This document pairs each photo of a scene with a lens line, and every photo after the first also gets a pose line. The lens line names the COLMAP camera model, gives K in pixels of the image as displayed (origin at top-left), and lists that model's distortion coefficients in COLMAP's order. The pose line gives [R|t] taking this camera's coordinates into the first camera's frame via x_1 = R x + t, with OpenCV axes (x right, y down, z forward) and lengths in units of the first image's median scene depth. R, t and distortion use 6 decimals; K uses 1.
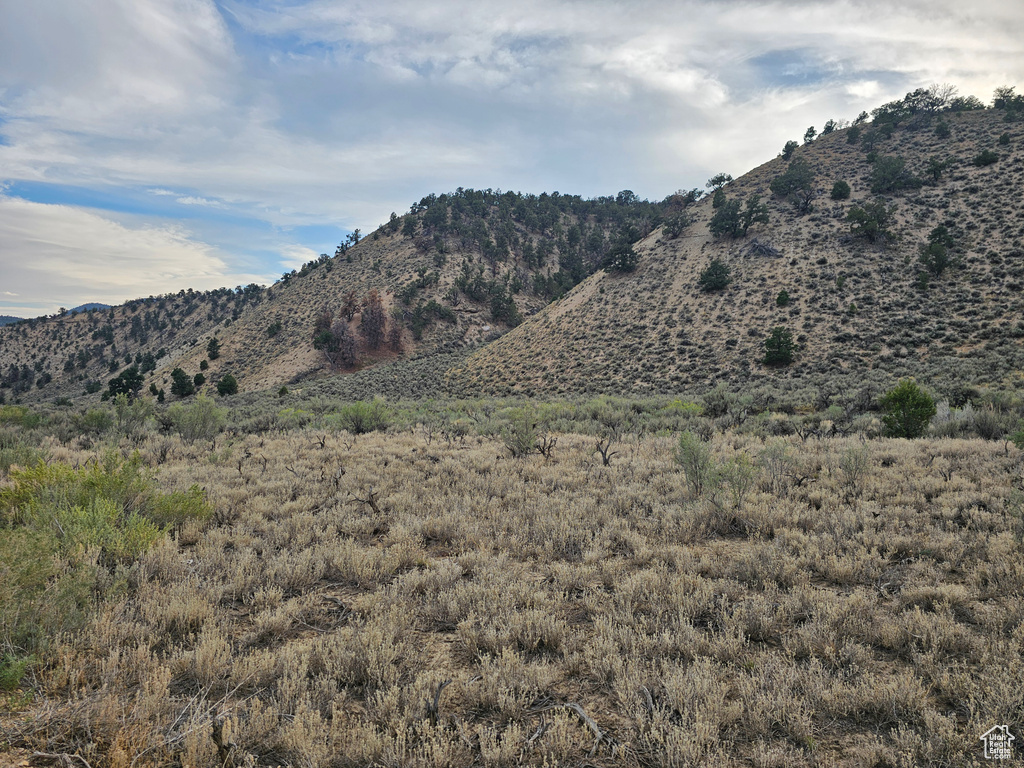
lens RADIAL K [[665.0, 0, 520.7], [0, 665.0, 375.2], [0, 0, 1]] dist [0.055082, -0.050237]
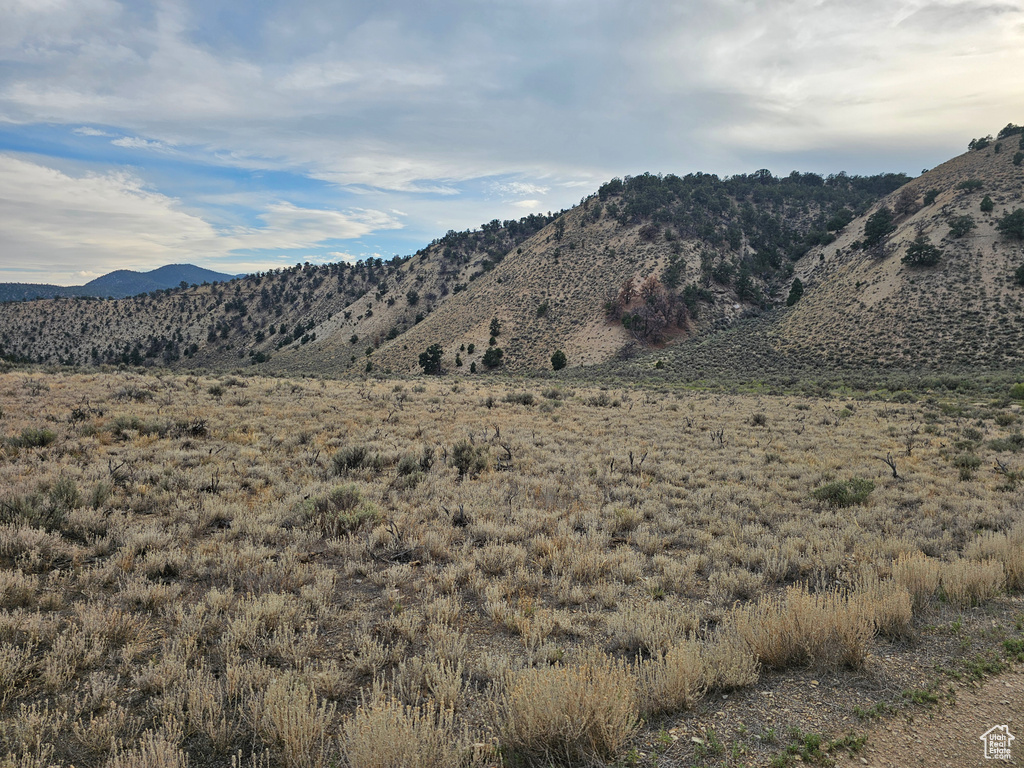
lens RADIAL K [[665.0, 0, 518.1], [0, 665.0, 377.4], [0, 0, 1]] dist [0.055082, -0.050237]
pose [[0.999814, -0.014278, -0.012960, -0.159025], [0.015084, 0.997811, 0.064381, -0.010011], [0.012012, -0.064565, 0.997841, -0.079051]]
